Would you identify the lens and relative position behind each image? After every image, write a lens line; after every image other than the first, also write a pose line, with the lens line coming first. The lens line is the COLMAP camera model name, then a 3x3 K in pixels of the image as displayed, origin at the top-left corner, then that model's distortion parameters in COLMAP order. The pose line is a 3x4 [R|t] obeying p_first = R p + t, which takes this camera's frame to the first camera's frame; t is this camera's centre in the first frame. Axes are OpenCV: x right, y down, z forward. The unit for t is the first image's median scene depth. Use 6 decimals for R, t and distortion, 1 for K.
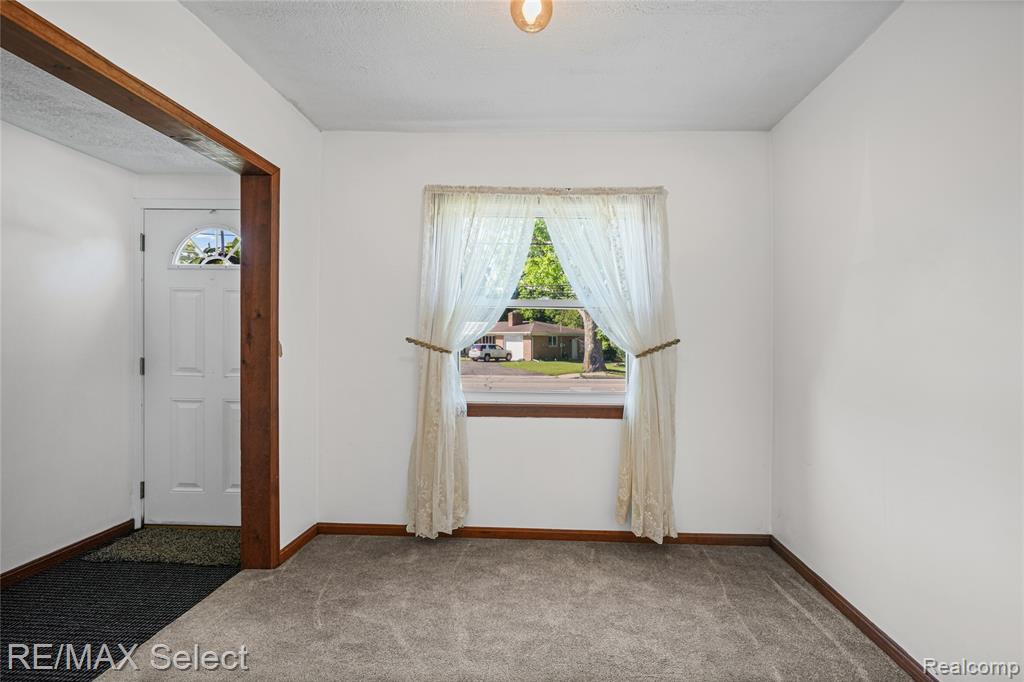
lens RADIAL K [[464.7, 0, 505.4], [0, 464.7, 340.1], [0, 0, 1]] dist [-0.048348, 0.017269]
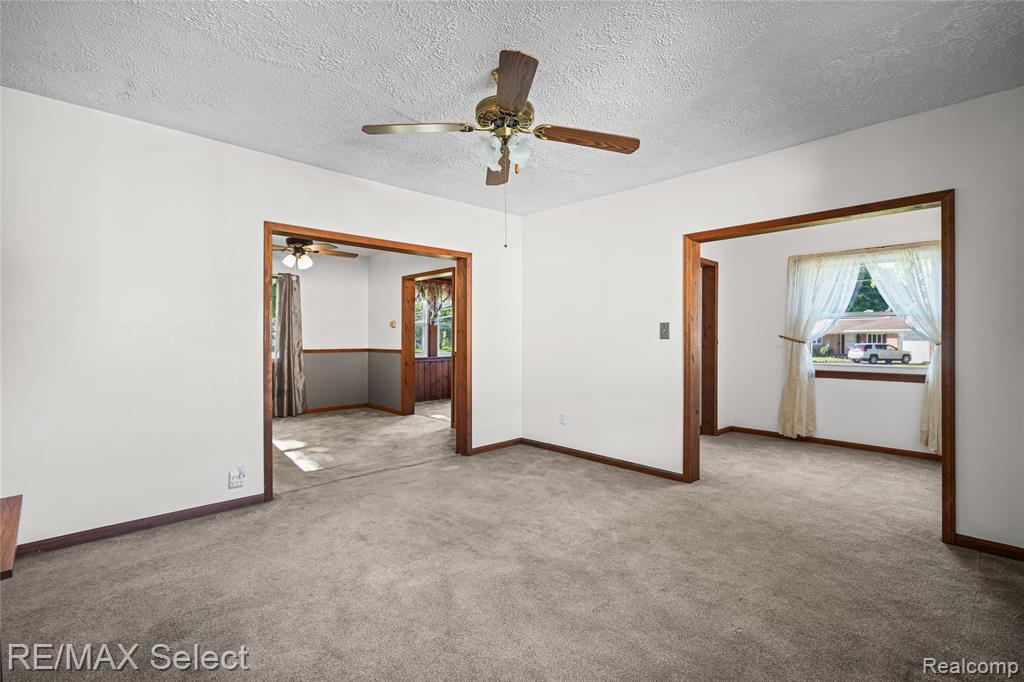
lens RADIAL K [[464.7, 0, 512.2], [0, 464.7, 347.1], [0, 0, 1]] dist [-0.048348, 0.017269]
pose [[0.748223, 0.001597, -0.663446, 0.220290], [0.007135, 0.999920, 0.010453, 0.016064], [0.663409, -0.012554, 0.748152, -1.168649]]
